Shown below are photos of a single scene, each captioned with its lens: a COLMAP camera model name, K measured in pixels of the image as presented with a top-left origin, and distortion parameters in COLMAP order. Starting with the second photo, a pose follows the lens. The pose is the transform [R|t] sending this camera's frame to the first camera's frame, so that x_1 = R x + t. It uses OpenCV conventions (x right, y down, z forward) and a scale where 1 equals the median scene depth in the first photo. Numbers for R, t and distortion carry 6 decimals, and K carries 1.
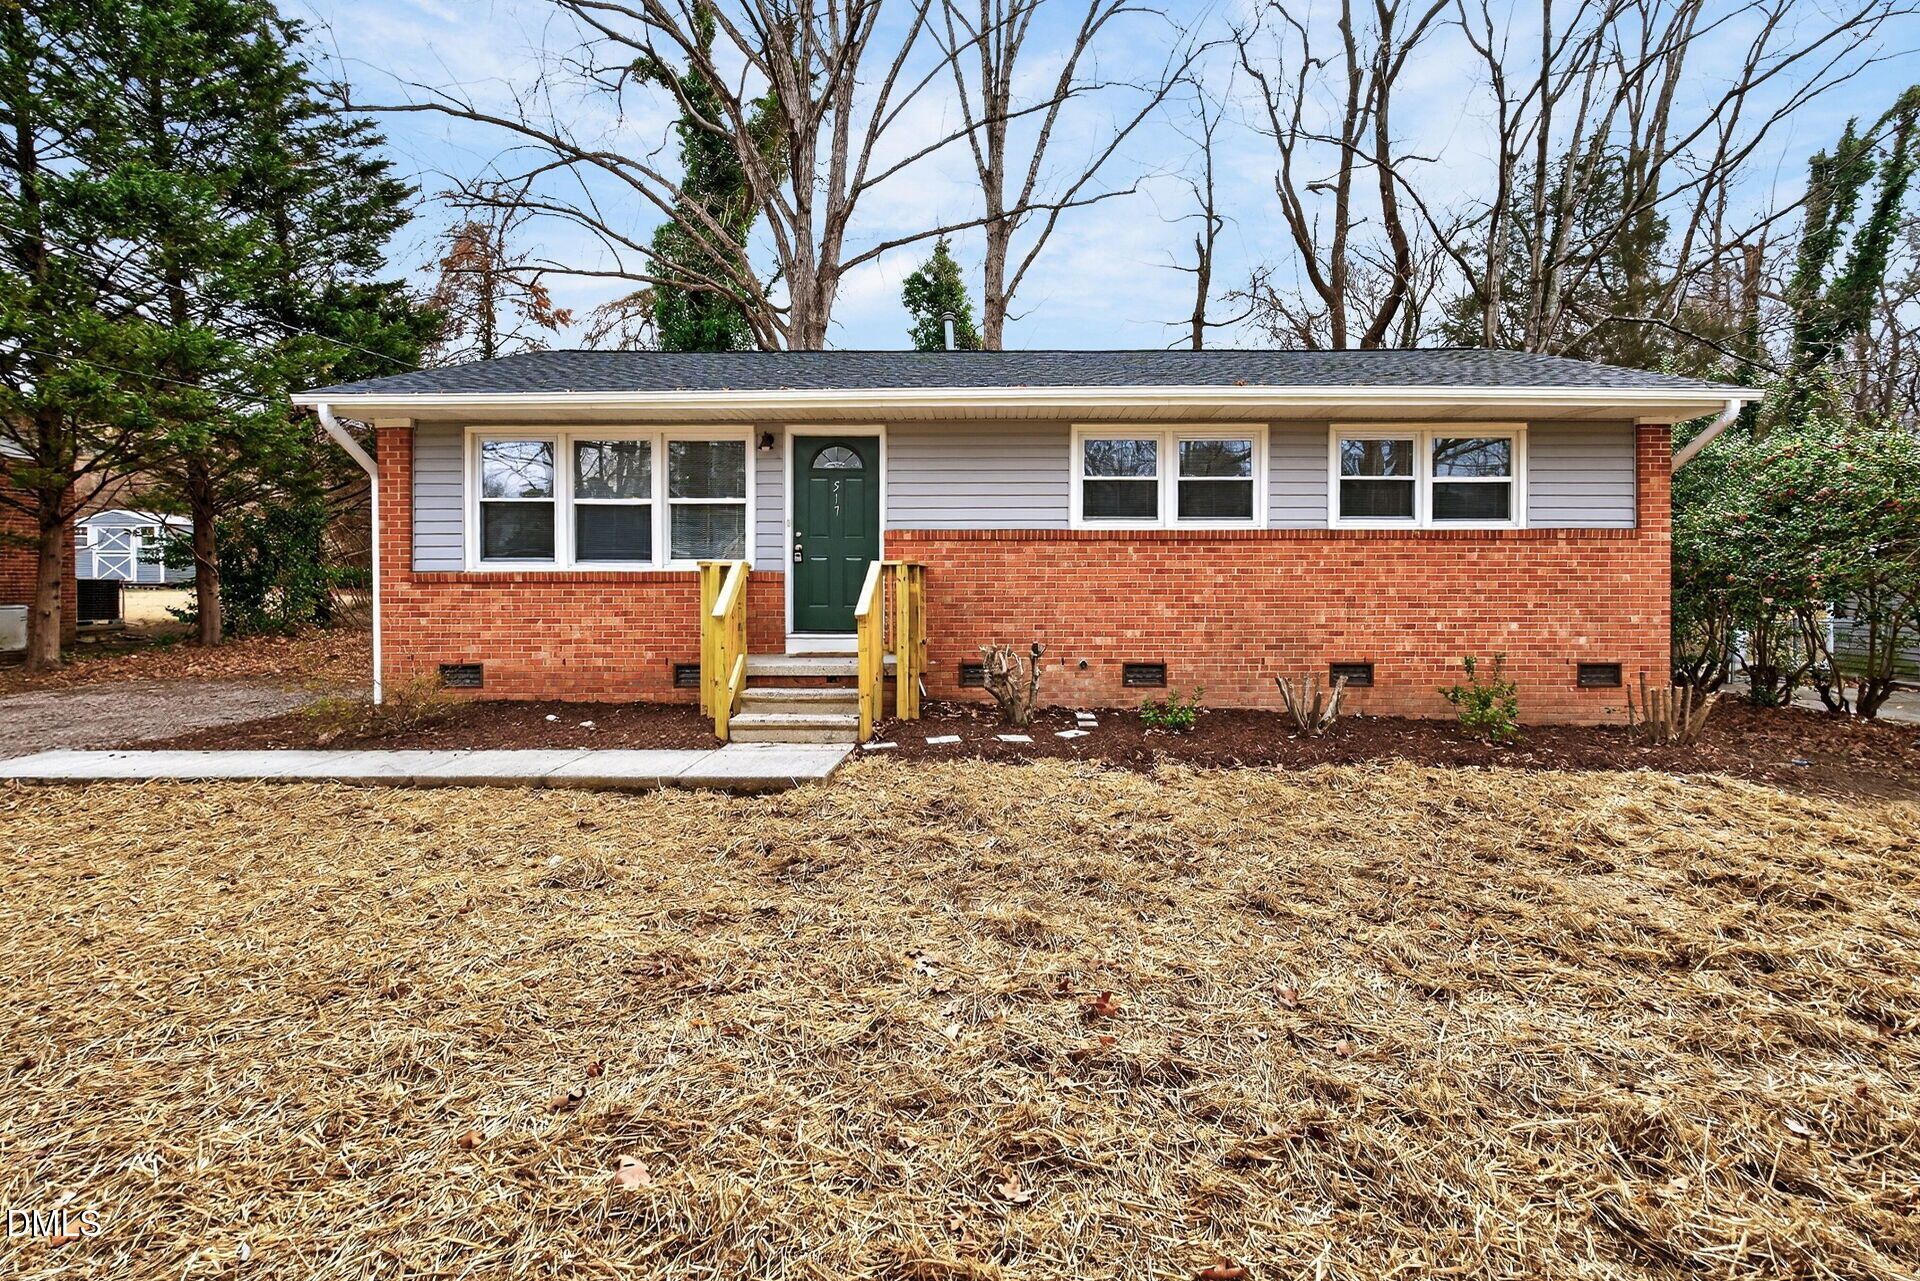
lens RADIAL K [[893.2, 0, 1053.1], [0, 893.2, 591.3], [0, 0, 1]] dist [-0.011100, 0.000861]
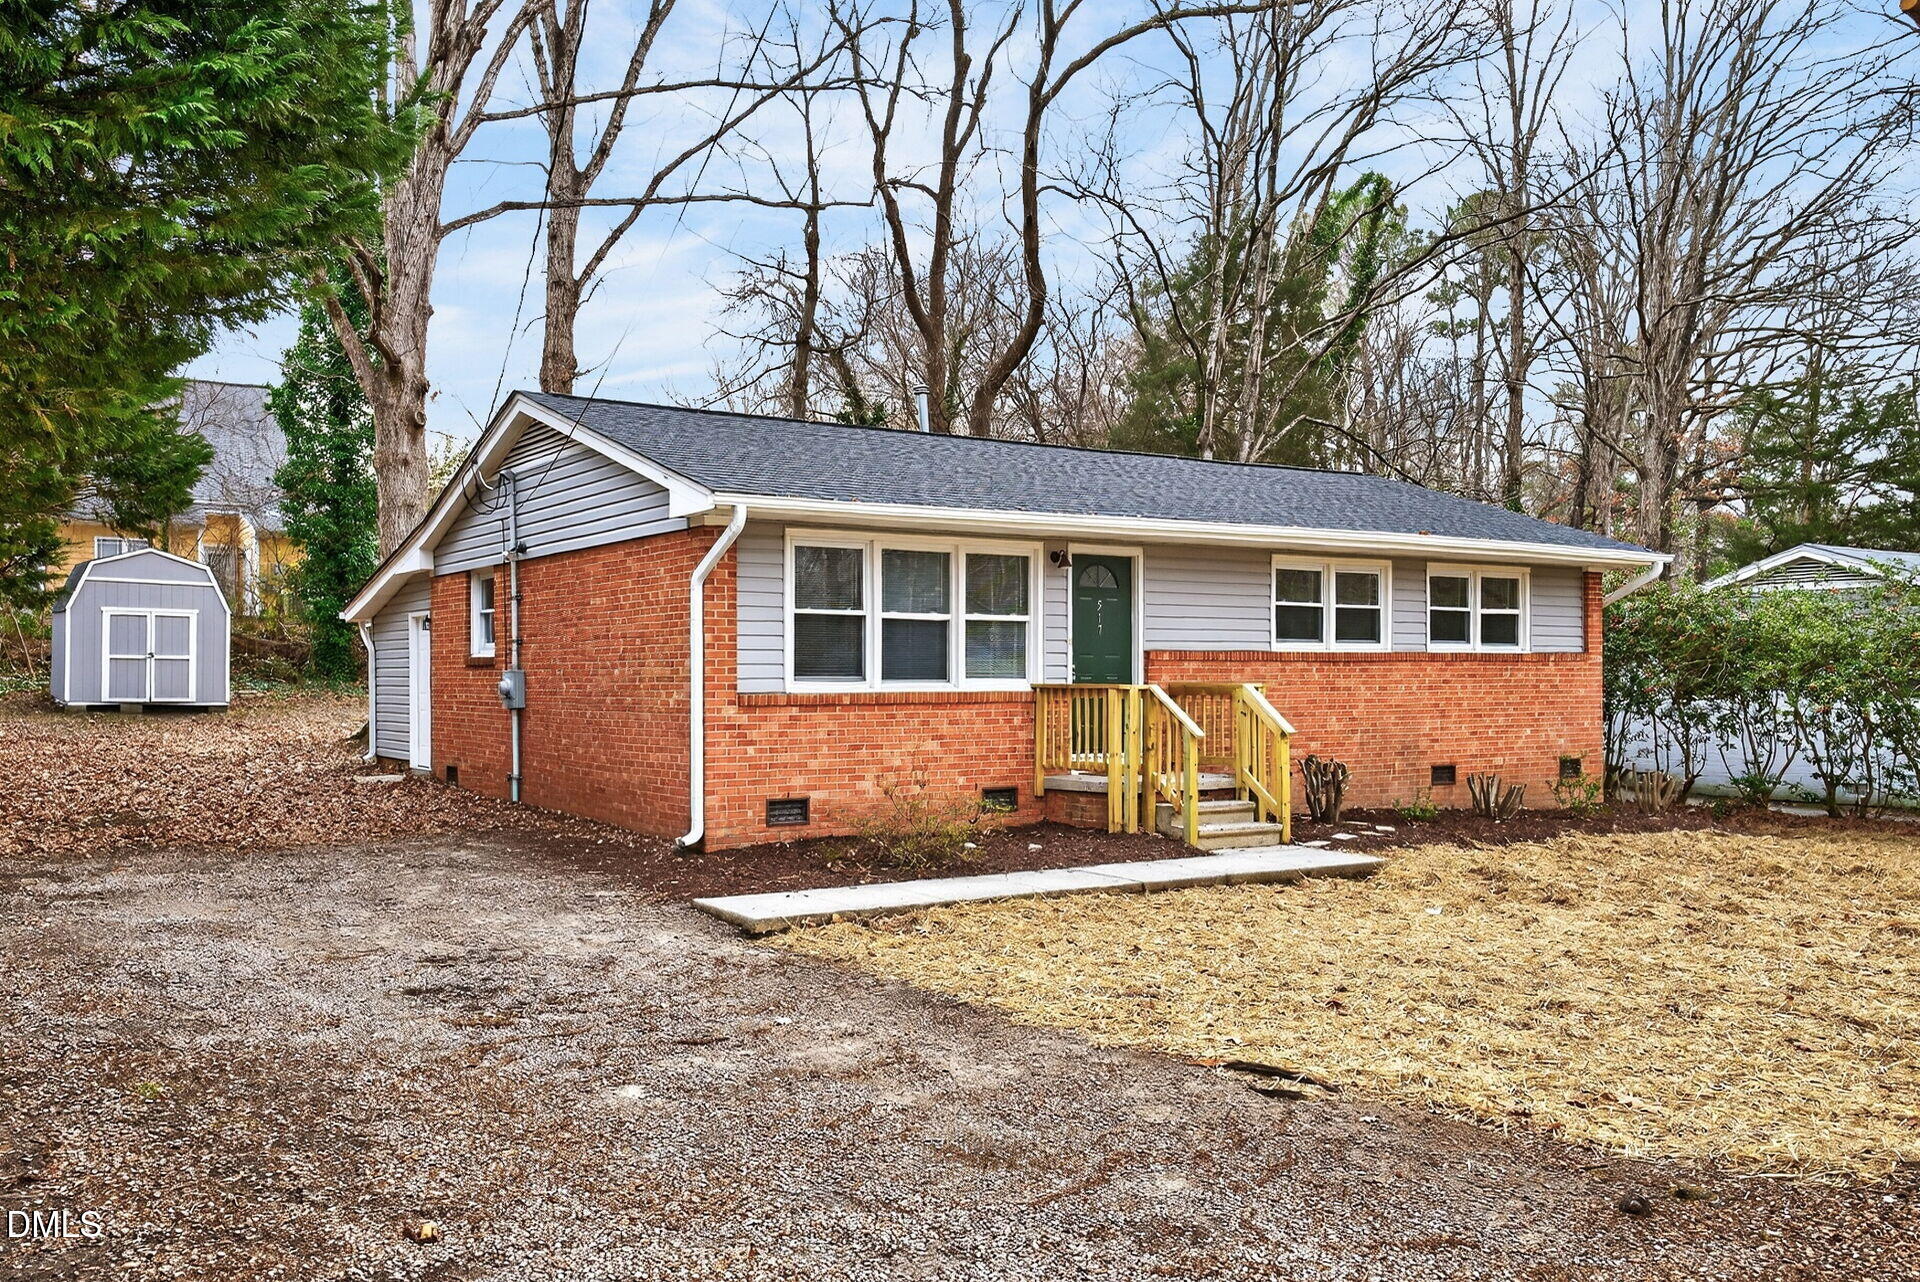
lens RADIAL K [[1430.1, 0, 875.5], [0, 1430.1, 685.3], [0, 0, 1]] dist [0.001807, 0.000524]
pose [[0.860724, -0.003697, 0.509059, -1.280665], [0.005554, 0.999982, -0.002129, -0.025924], [-0.509042, 0.004660, 0.860729, -0.254747]]
